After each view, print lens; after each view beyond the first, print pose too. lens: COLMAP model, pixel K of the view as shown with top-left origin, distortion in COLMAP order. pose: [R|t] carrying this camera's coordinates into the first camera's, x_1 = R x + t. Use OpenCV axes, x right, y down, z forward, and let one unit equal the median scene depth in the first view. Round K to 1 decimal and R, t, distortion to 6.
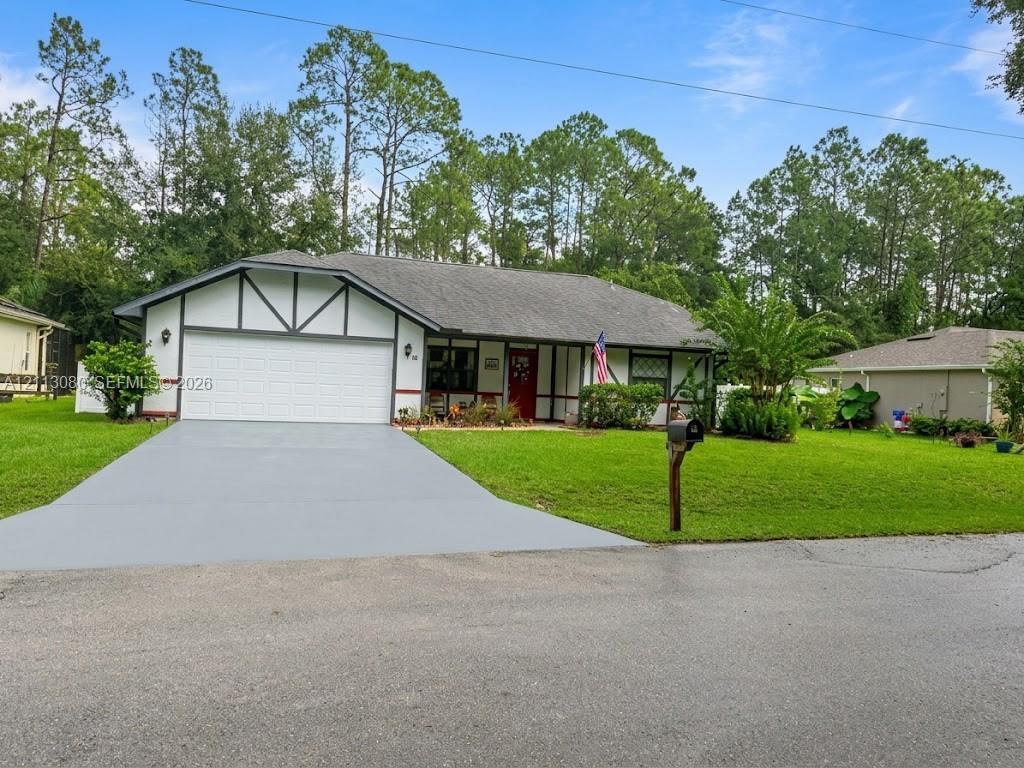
lens RADIAL K [[614.9, 0, 512.0], [0, 614.9, 384.0], [0, 0, 1]] dist [-0.002046, -0.000575]
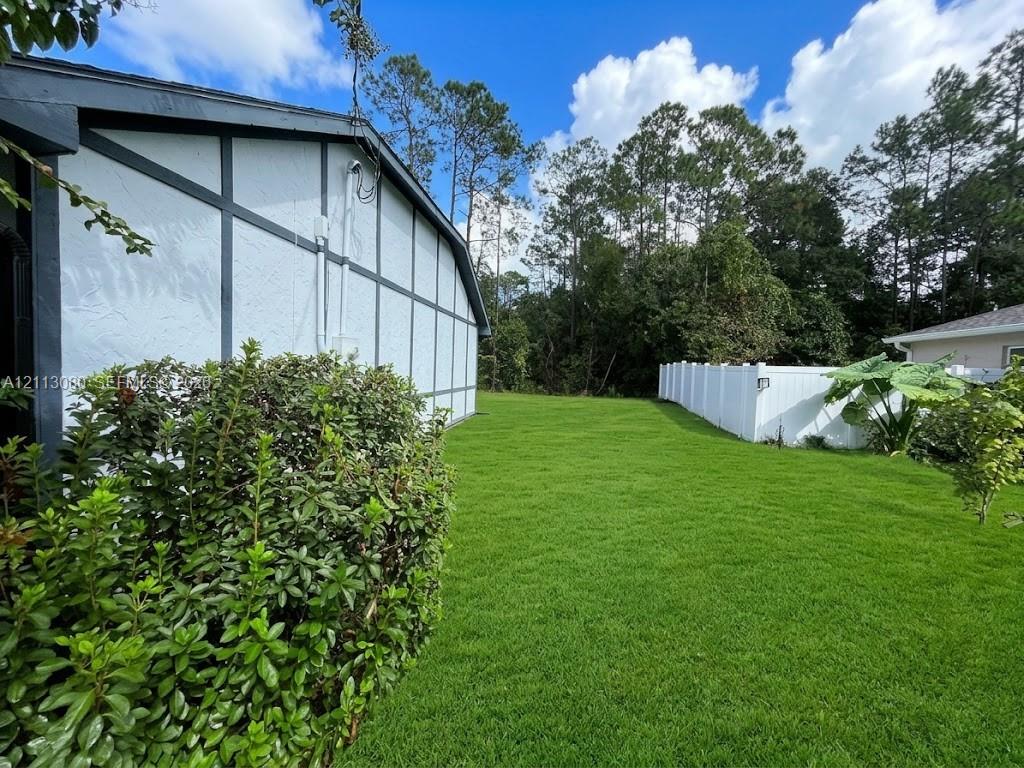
lens RADIAL K [[420.7, 0, 512.0], [0, 420.7, 384.0], [0, 0, 1]] dist [0.002029, 0.000612]
pose [[0.920153, -0.007219, -0.391493, 0.158444], [0.010243, 0.999932, 0.005635, 0.006048], [0.391425, -0.009195, 0.920164, 0.283447]]
